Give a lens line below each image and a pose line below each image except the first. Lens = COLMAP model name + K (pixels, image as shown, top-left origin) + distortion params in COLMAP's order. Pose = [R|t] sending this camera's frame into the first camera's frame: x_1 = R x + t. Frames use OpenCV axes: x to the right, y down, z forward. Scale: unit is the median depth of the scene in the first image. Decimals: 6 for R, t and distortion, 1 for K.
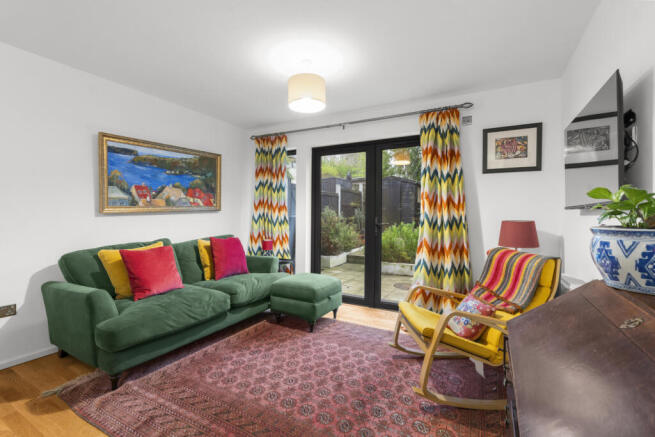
lens RADIAL K [[292.6, 0, 325.6], [0, 292.6, 214.7], [0, 0, 1]] dist [-0.003639, -0.000033]
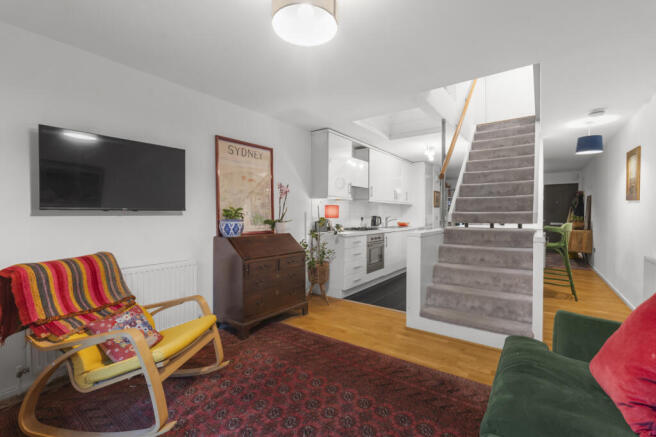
lens RADIAL K [[293.0, 0, 328.0], [0, 293.0, 217.4], [0, 0, 1]] dist [-0.003639, -0.000033]
pose [[-0.991895, -0.008875, 0.126750, -0.145178], [-0.006710, 0.999824, 0.017497, -0.011916], [-0.126883, 0.016505, -0.991780, 1.222889]]
